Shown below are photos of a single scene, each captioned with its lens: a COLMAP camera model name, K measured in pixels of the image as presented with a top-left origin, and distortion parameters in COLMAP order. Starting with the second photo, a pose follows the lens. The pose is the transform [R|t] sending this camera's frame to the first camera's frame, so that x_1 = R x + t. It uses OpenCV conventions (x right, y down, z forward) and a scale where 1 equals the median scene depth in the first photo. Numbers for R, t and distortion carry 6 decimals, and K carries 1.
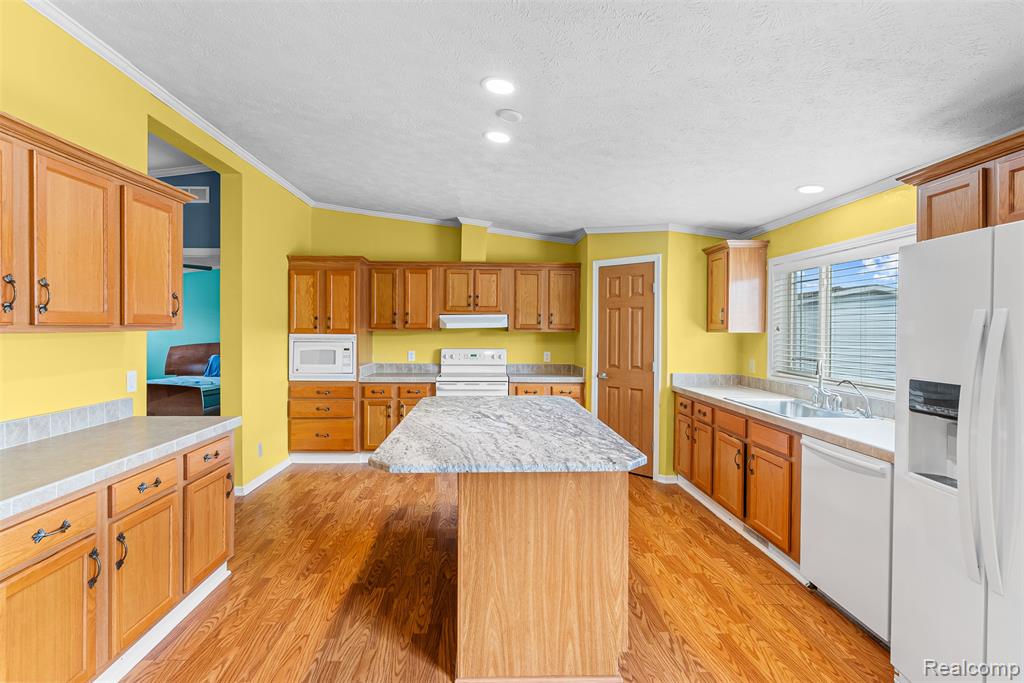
lens RADIAL K [[493.4, 0, 494.5], [0, 493.4, 332.4], [0, 0, 1]] dist [0.000088, 0.001514]
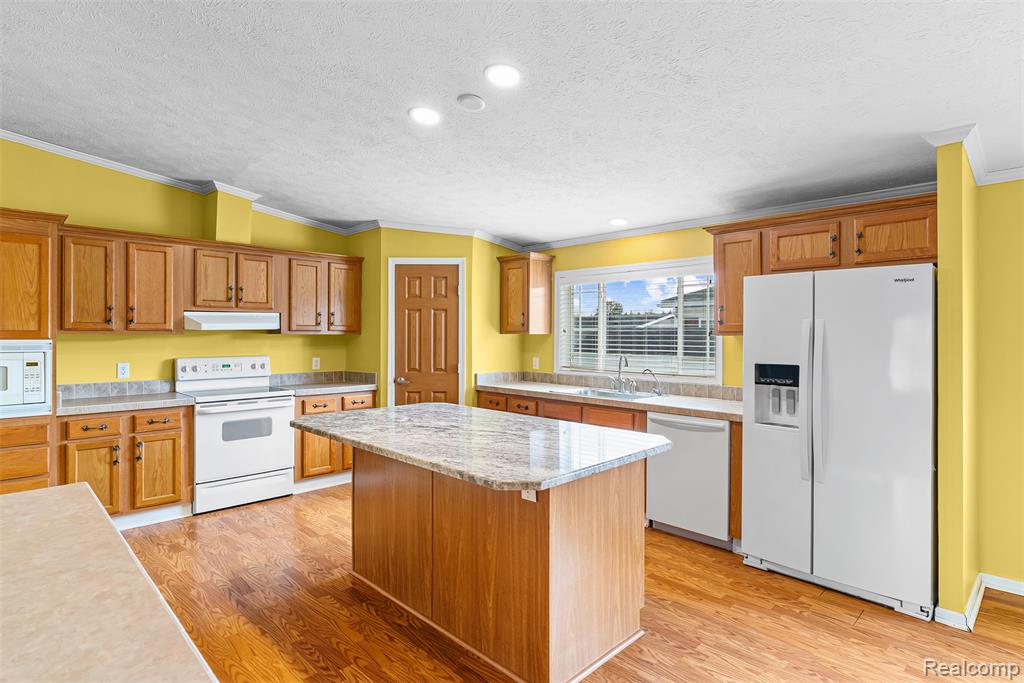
lens RADIAL K [[535.0, 0, 508.1], [0, 535.0, 334.3], [0, 0, 1]] dist [-0.004373, 0.002620]
pose [[0.729734, -0.004546, 0.683716, -0.397679], [0.004835, 0.999987, 0.001489, -0.001387], [-0.683714, 0.002219, 0.729747, 0.140236]]
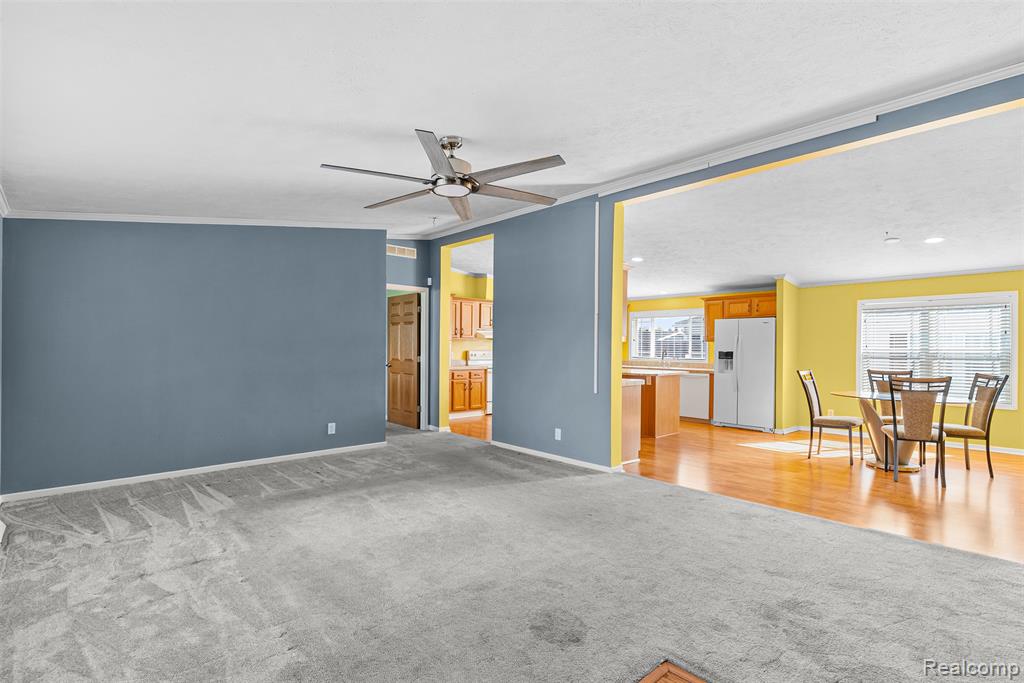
lens RADIAL K [[493.4, 0, 504.6], [0, 493.4, 345.7], [0, 0, 1]] dist [0.000088, 0.001514]
pose [[0.756982, 0.005836, 0.653410, -1.518087], [-0.004186, 0.999983, -0.004082, 0.032104], [-0.653423, 0.000355, 0.756993, -0.459843]]
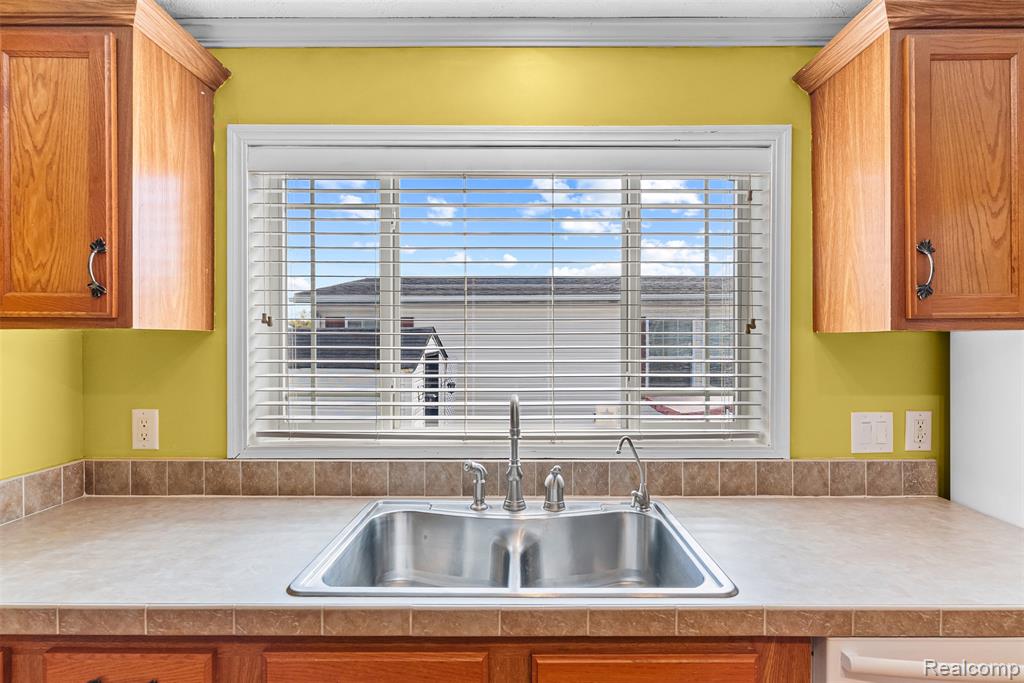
lens RADIAL K [[499.3, 0, 521.8], [0, 499.3, 342.8], [0, 0, 1]] dist [-0.005747, 0.001840]
pose [[0.015812, -0.015865, 0.999749, 0.193594], [0.005598, 0.999860, 0.015778, 0.005485], [-0.999859, 0.005347, 0.015898, 0.772570]]
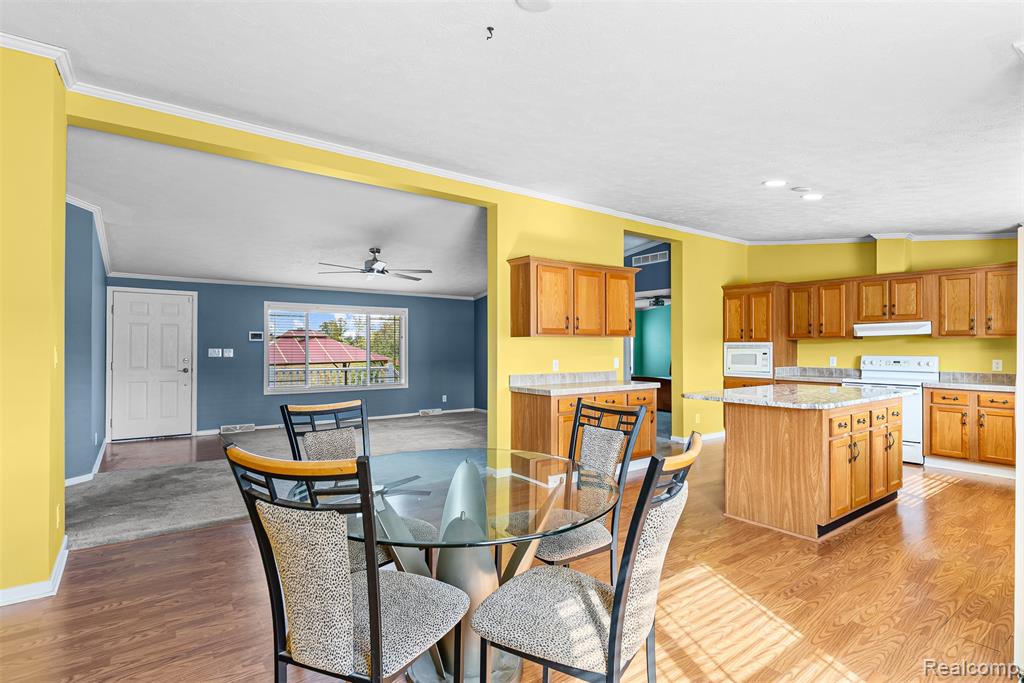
lens RADIAL K [[499.3, 0, 506.2], [0, 499.3, 343.7], [0, 0, 1]] dist [-0.005747, 0.001840]
pose [[0.564247, -0.009465, -0.825552, 0.497311], [-0.002514, 0.999910, -0.013181, 0.033190], [0.825602, 0.009513, 0.564173, -0.379428]]
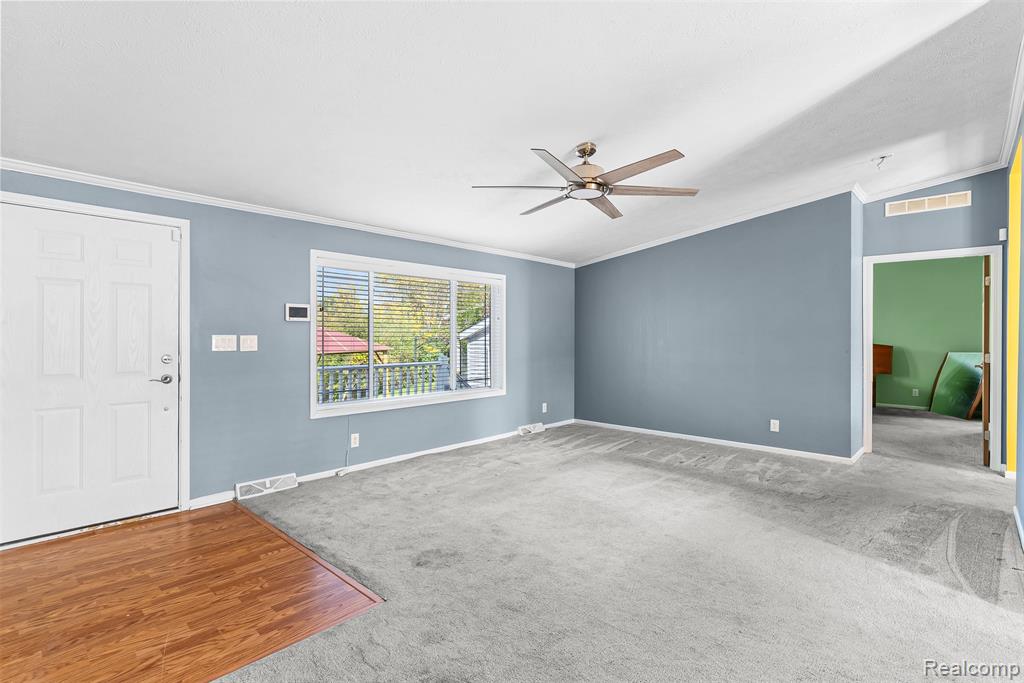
lens RADIAL K [[493.4, 0, 514.6], [0, 493.4, 337.9], [0, 0, 1]] dist [0.000088, 0.001514]
pose [[0.708314, 0.005026, -0.705880, -0.549603], [-0.005110, 0.999985, 0.001992, 0.030762], [0.705879, 0.002196, 0.708329, -0.498892]]
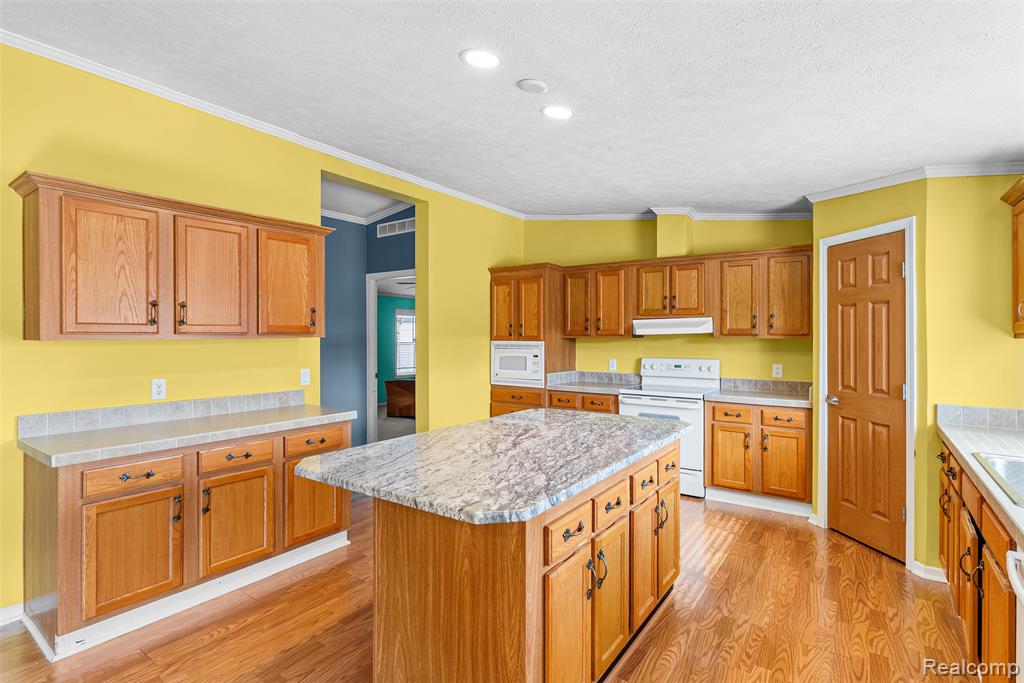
lens RADIAL K [[499.3, 0, 509.2], [0, 499.3, 334.0], [0, 0, 1]] dist [-0.005747, 0.001840]
pose [[0.800675, -0.008182, -0.599044, 0.332979], [0.000781, 0.999920, -0.012614, 0.001909], [0.599099, 0.009632, 0.800617, 0.185408]]
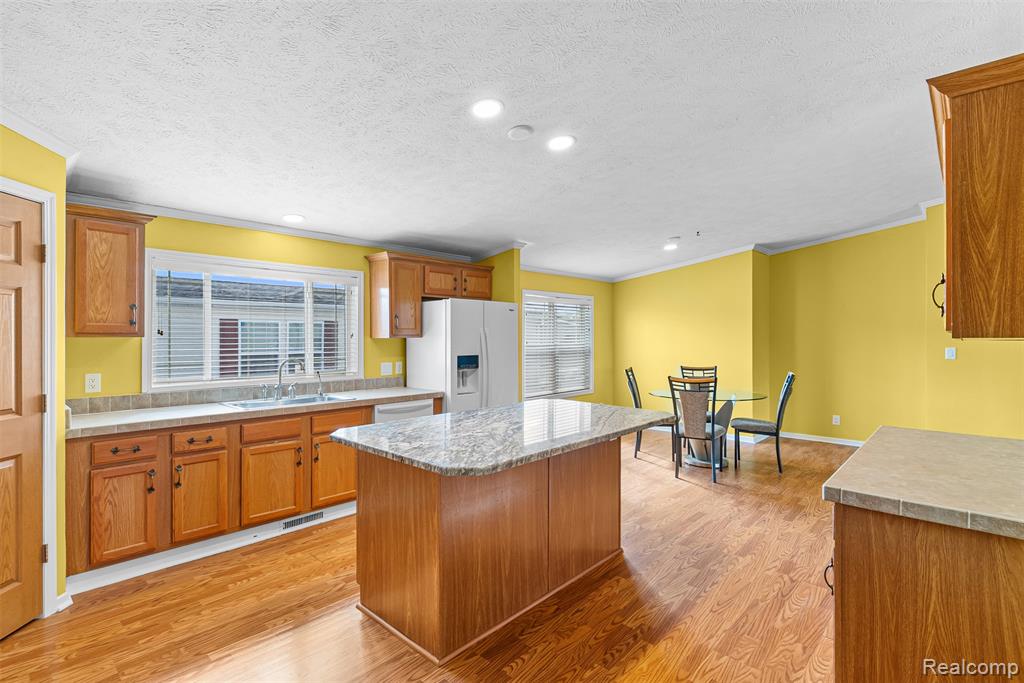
lens RADIAL K [[493.4, 0, 510.2], [0, 493.4, 338.5], [0, 0, 1]] dist [0.000088, 0.001514]
pose [[-0.721544, -0.008739, 0.692313, -0.446079], [-0.001812, 0.999941, 0.010734, -0.006461], [-0.692366, 0.006491, -0.721517, 1.154725]]
